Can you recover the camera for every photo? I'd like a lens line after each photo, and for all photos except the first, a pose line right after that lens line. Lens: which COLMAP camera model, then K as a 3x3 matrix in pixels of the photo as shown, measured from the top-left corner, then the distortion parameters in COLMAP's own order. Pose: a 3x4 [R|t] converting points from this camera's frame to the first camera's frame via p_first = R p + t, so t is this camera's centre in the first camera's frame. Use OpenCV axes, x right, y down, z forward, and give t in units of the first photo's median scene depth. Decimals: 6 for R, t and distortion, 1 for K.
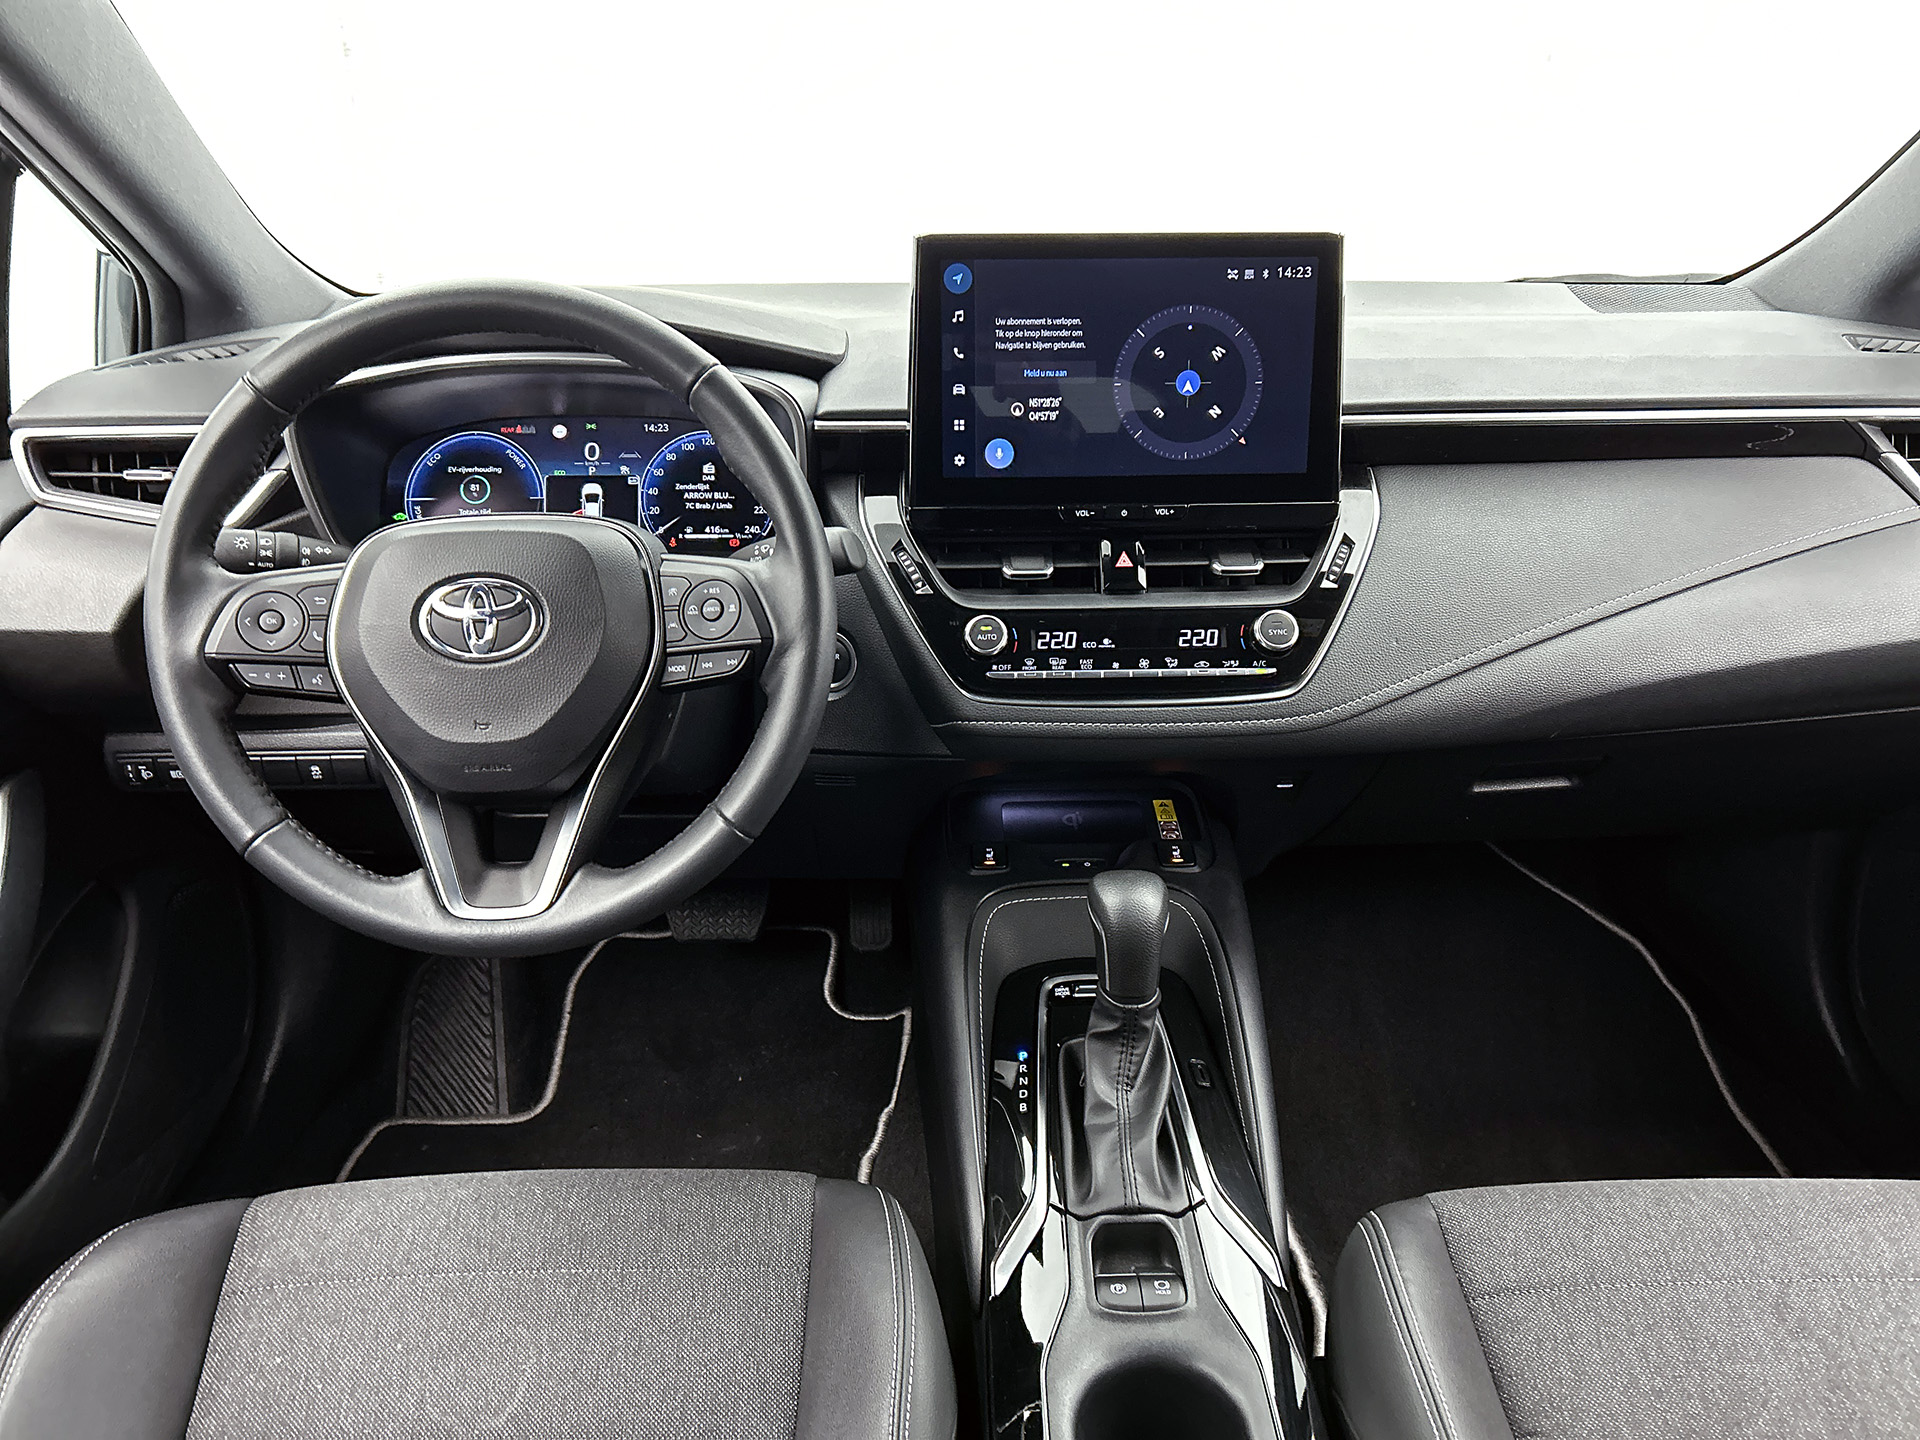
lens RADIAL K [[1440.8, 0, 959.9], [0, 1440.8, 723.1], [0, 0, 1]] dist [0.036245, -0.037436]
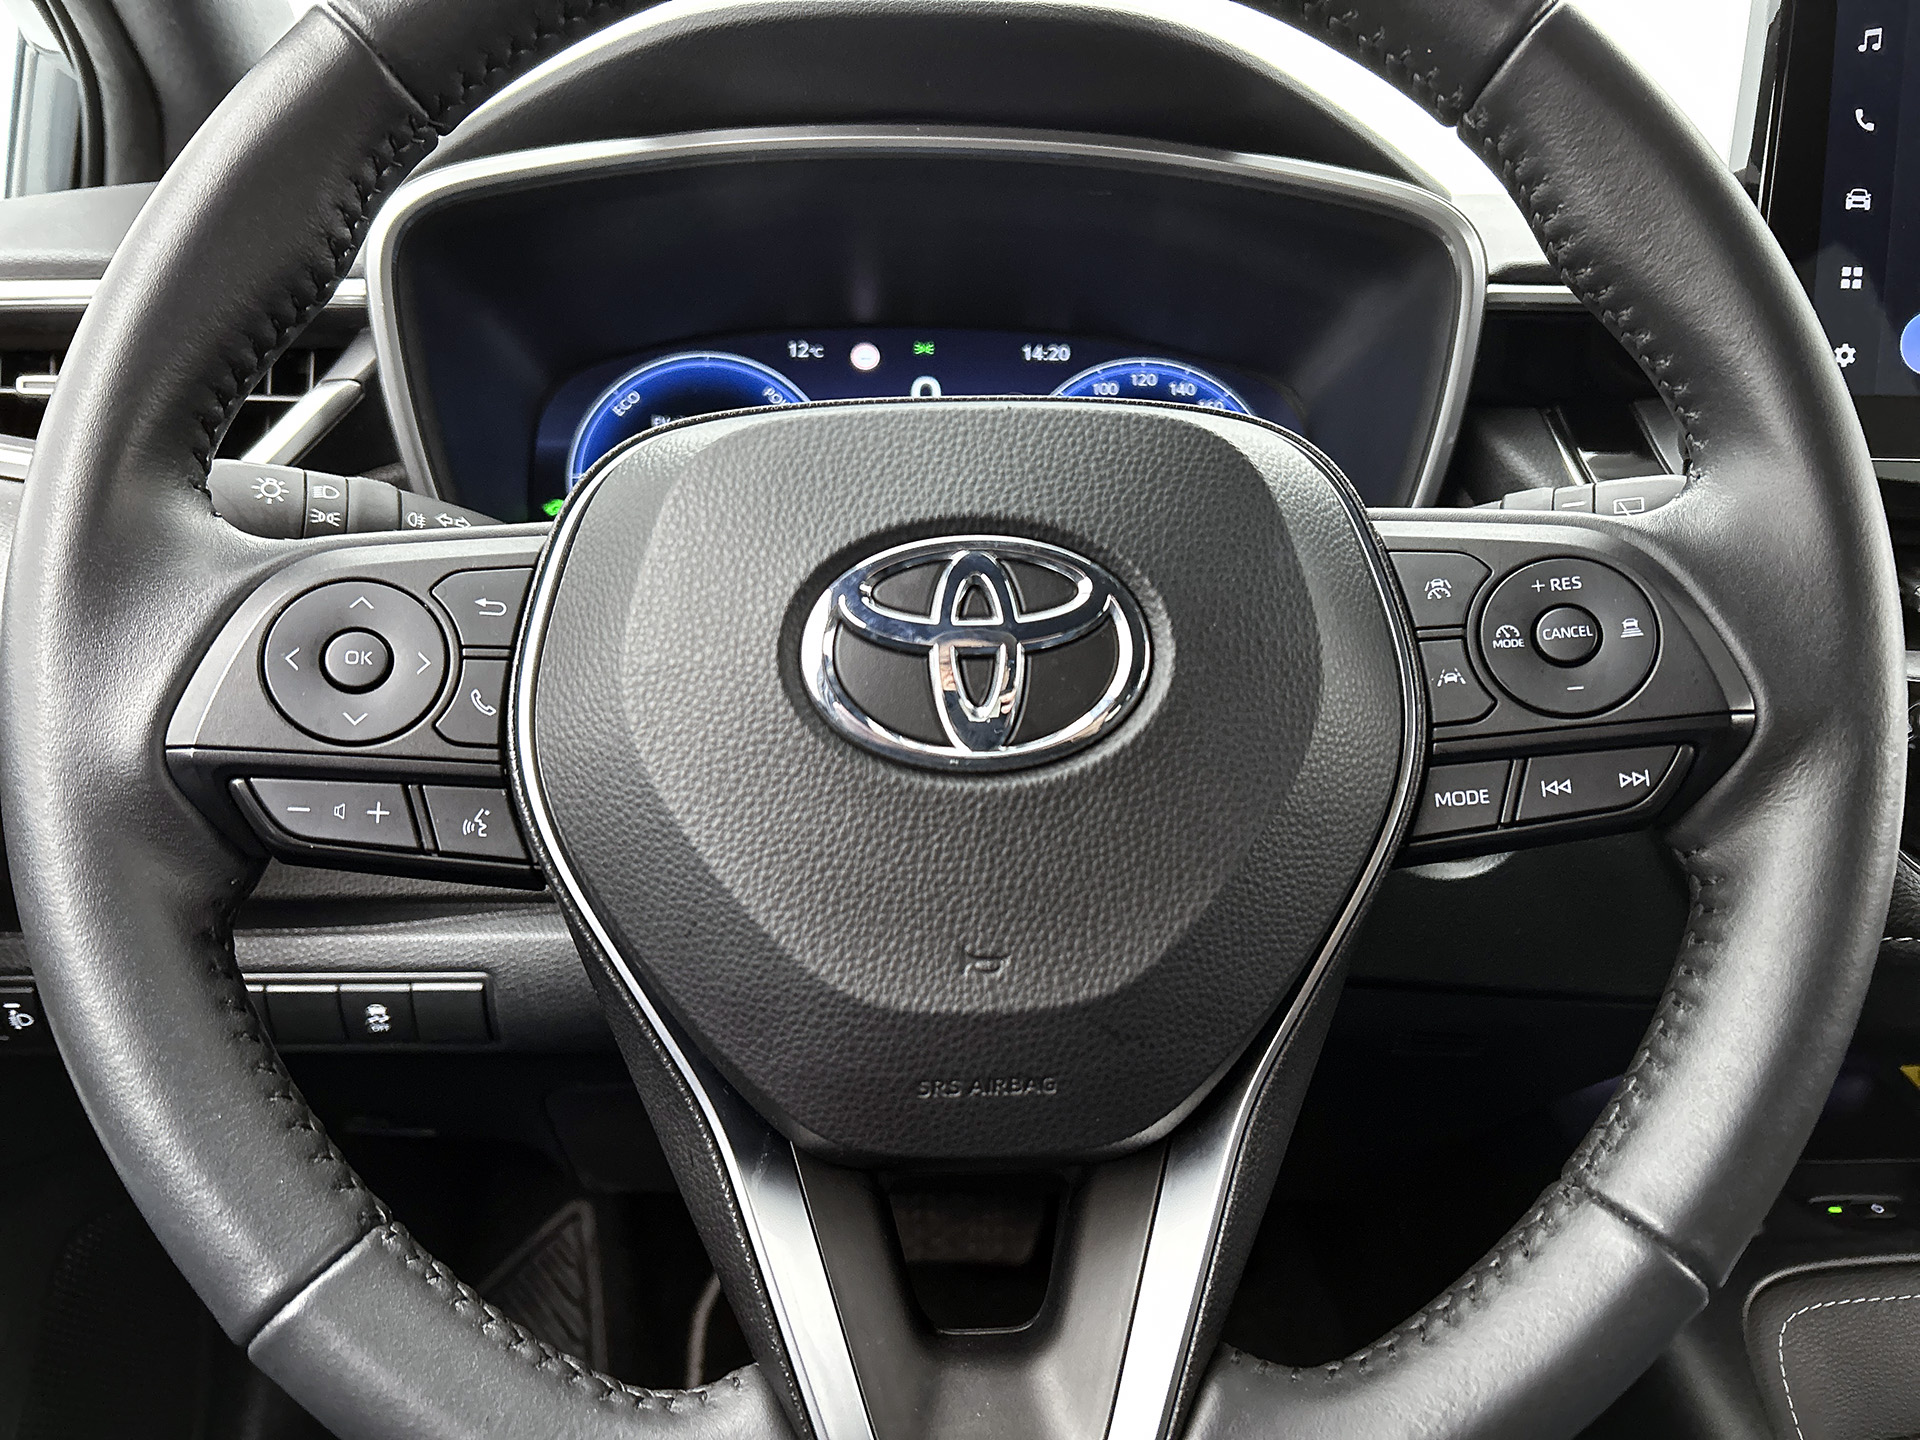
lens RADIAL K [[1440.8, 0, 972.8], [0, 1440.8, 718.4], [0, 0, 1]] dist [0.036245, -0.037436]
pose [[0.999407, 0.008013, 0.033478, -0.297486], [-0.004443, 0.994424, -0.105359, -0.016409], [-0.034136, 0.105148, 0.993871, 0.568455]]
